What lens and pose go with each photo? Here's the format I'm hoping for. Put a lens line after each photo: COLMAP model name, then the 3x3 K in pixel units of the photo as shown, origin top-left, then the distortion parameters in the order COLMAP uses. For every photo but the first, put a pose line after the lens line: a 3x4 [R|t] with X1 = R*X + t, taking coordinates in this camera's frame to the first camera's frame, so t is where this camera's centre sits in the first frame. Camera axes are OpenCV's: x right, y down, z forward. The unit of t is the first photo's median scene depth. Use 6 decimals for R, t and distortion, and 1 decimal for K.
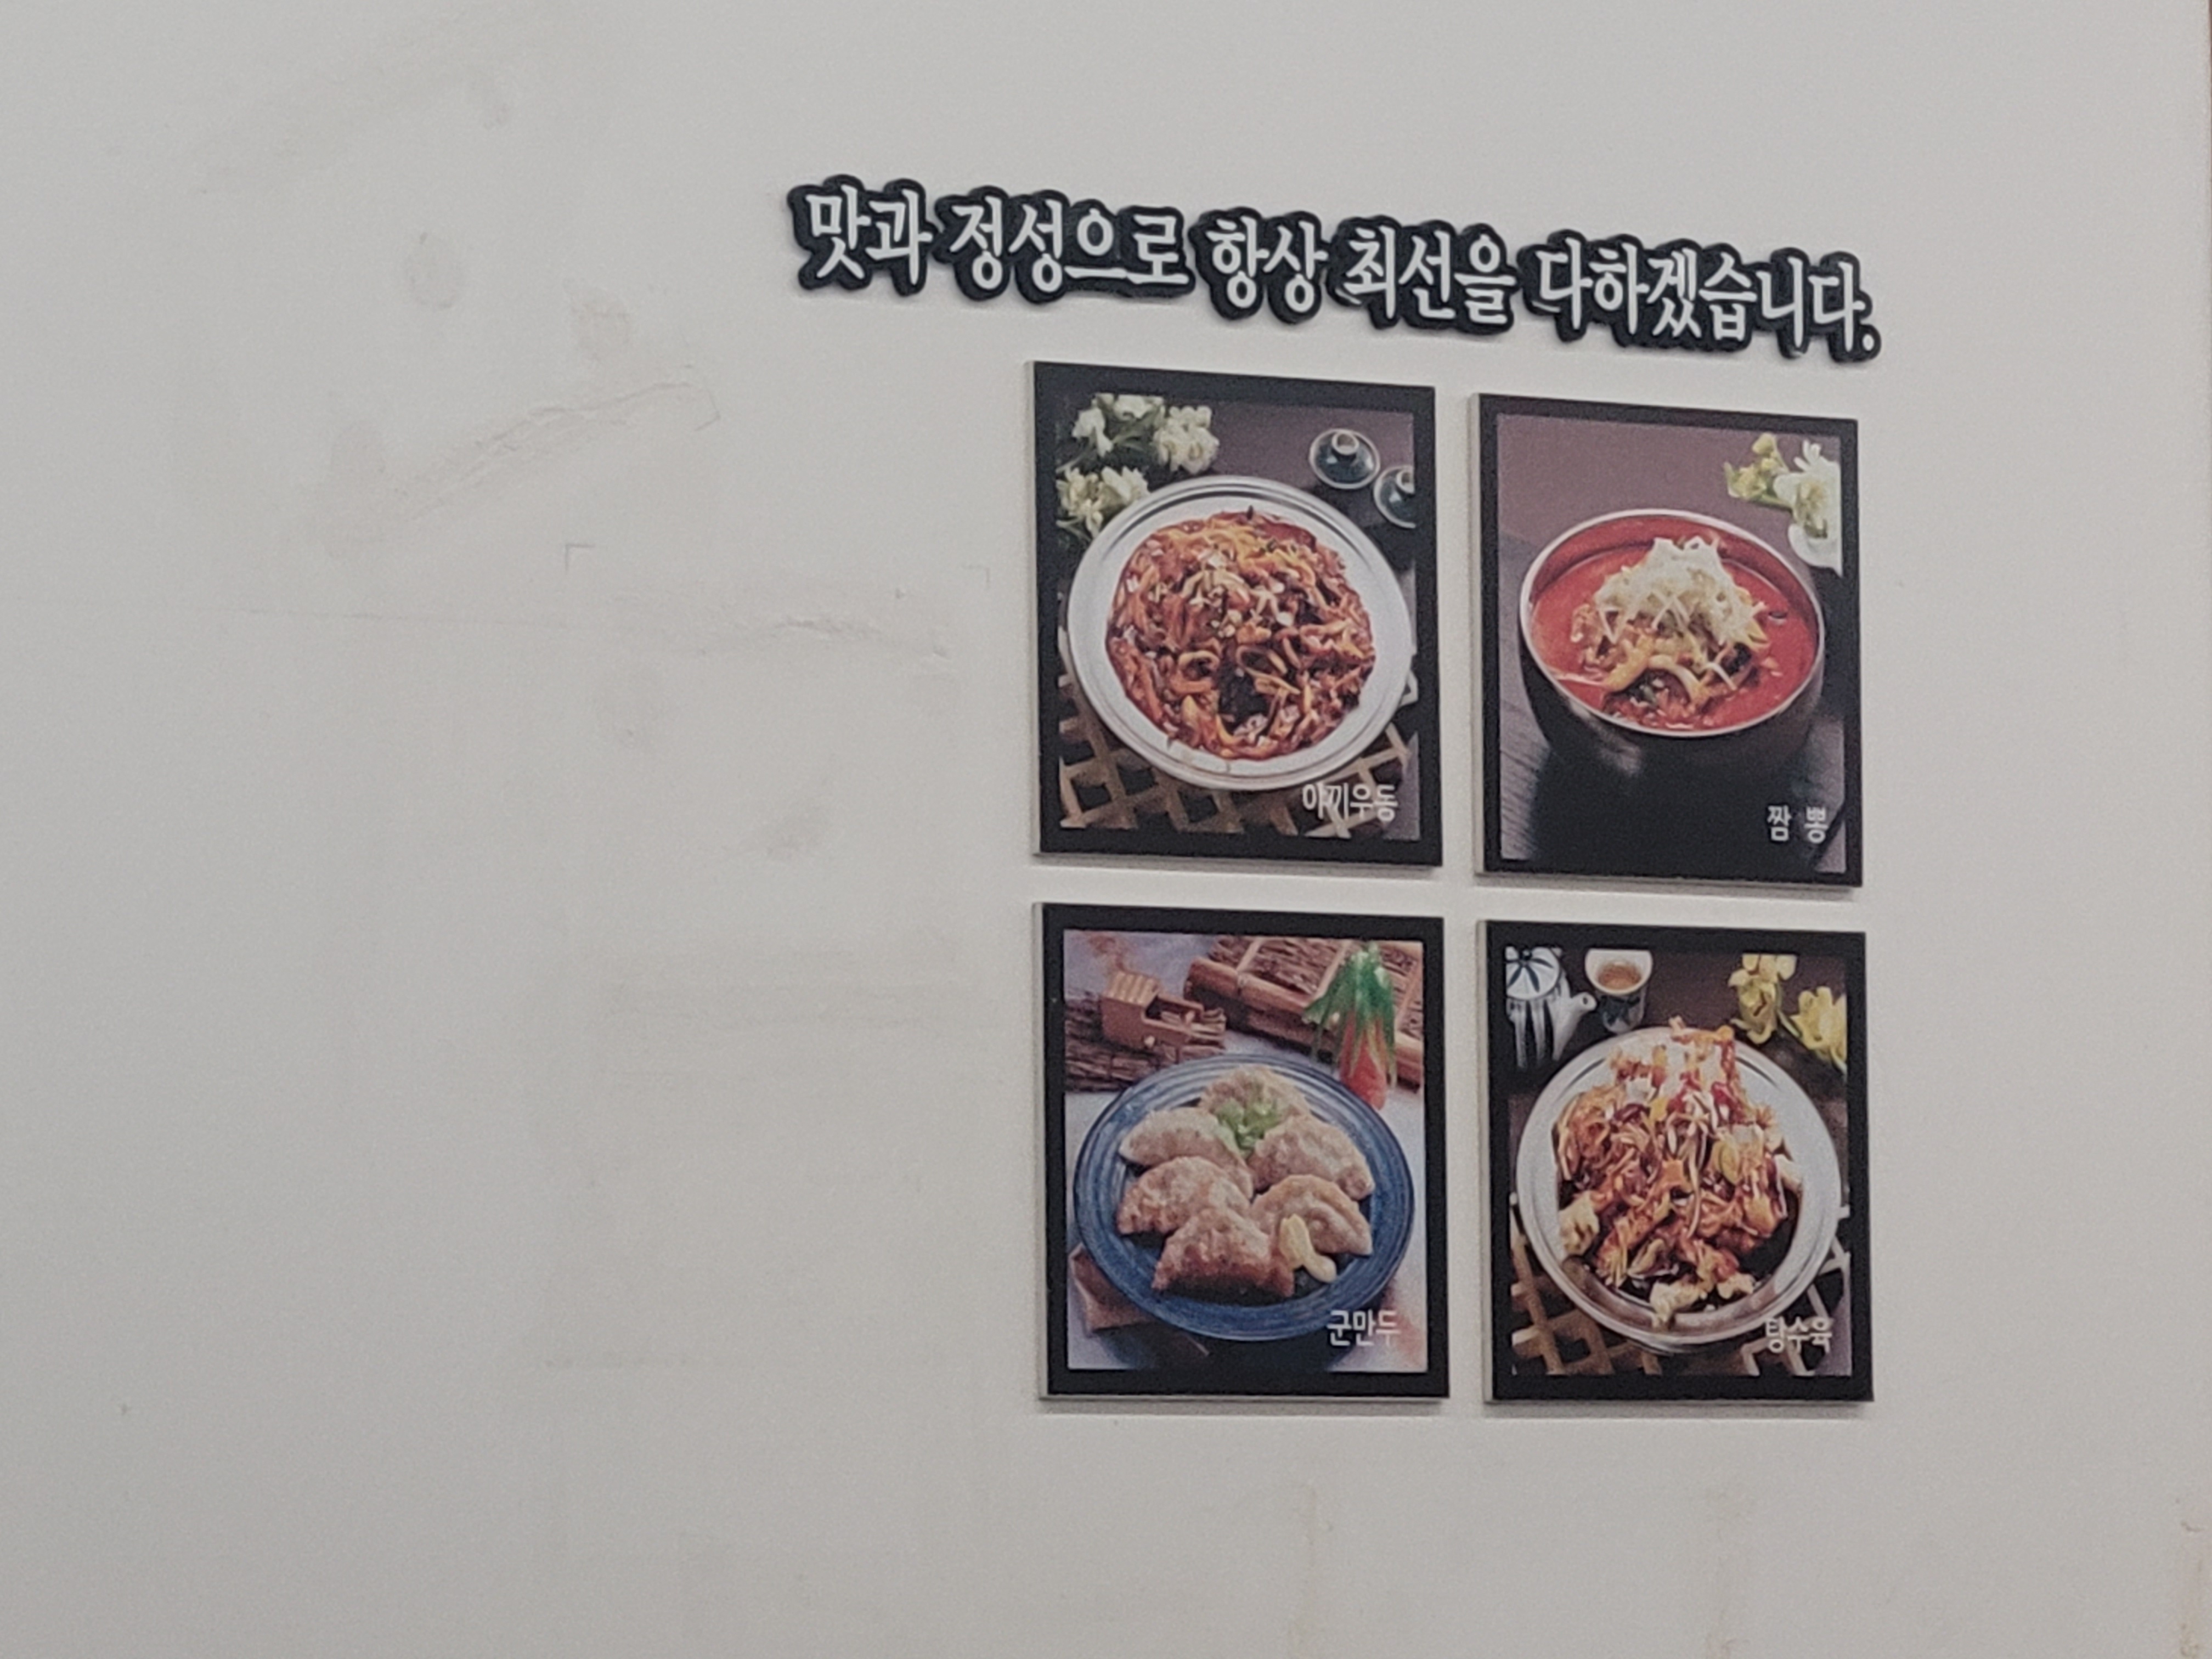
lens RADIAL K [[1805.6, 0, 1106.0], [0, 1805.6, 828.2], [0, 0, 1]] dist [0.003320, -0.000616]
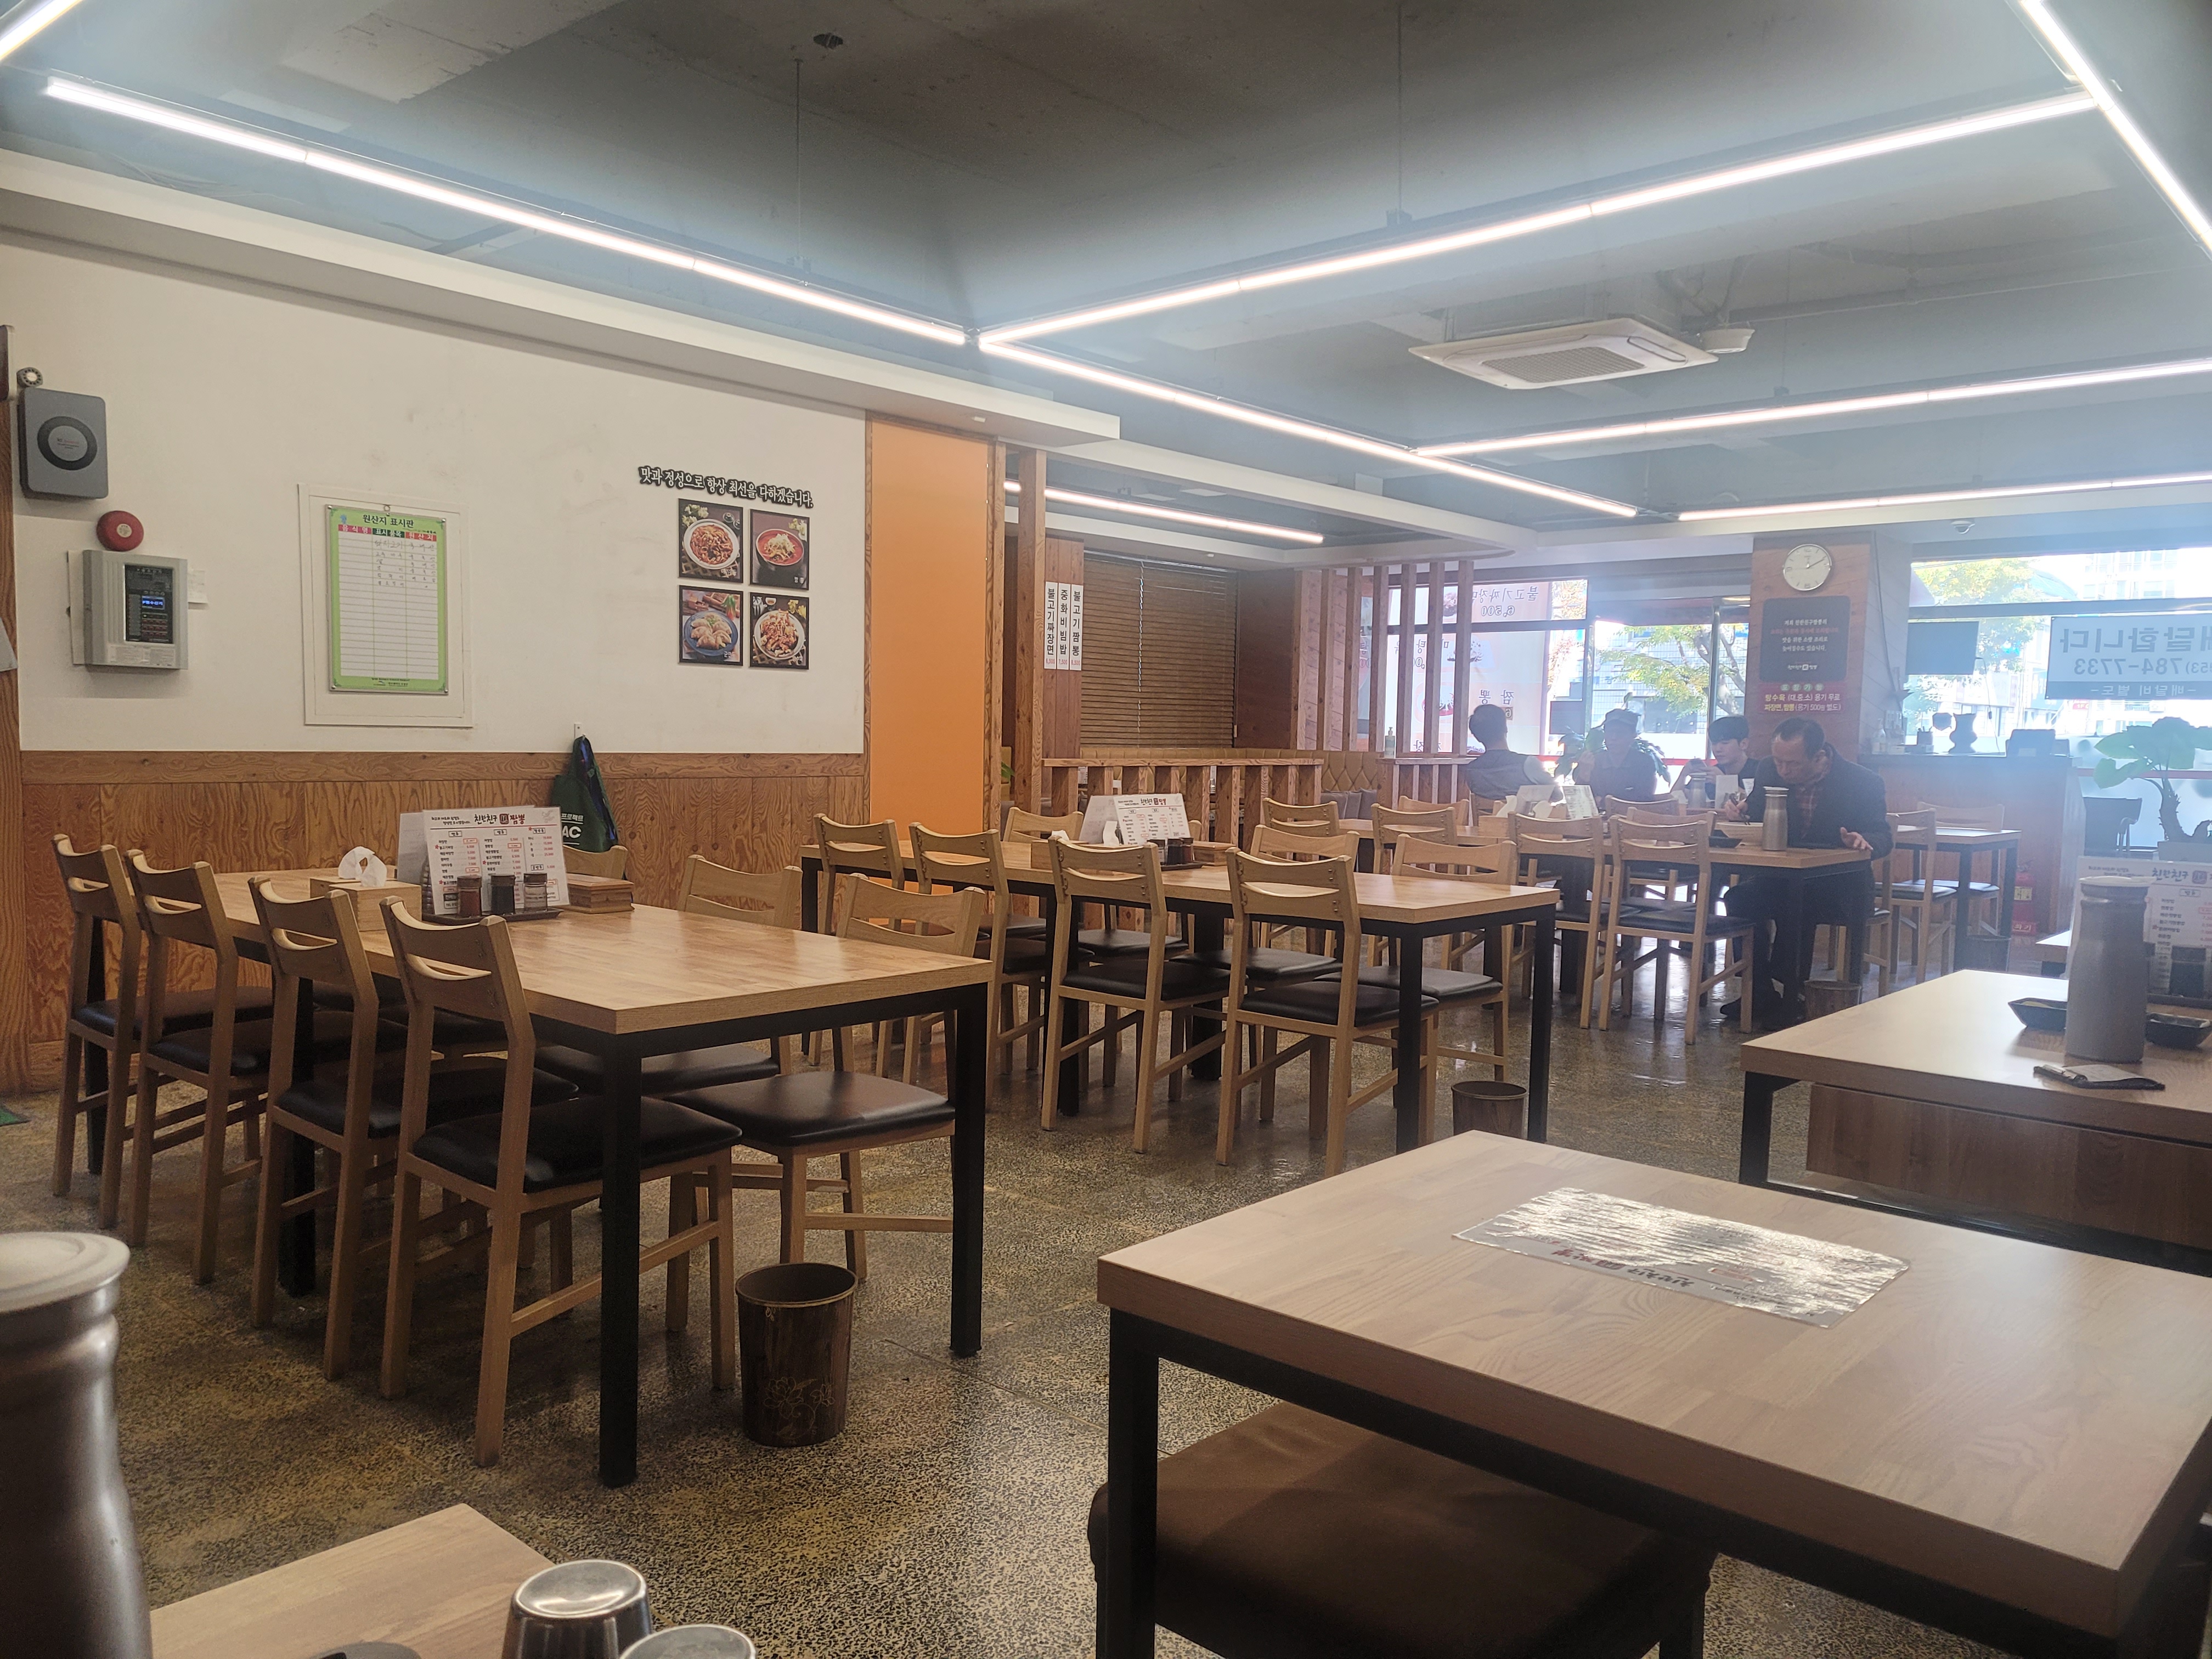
lens RADIAL K [[1660.6, 0, 1107.8], [0, 1660.6, 835.1], [0, 0, 1]] dist [0.007839, 0.000890]
pose [[0.931995, 0.005660, 0.362427, -0.737572], [-0.026497, 0.998267, 0.052550, 0.567975], [-0.361501, -0.058580, 0.930530, -4.990550]]
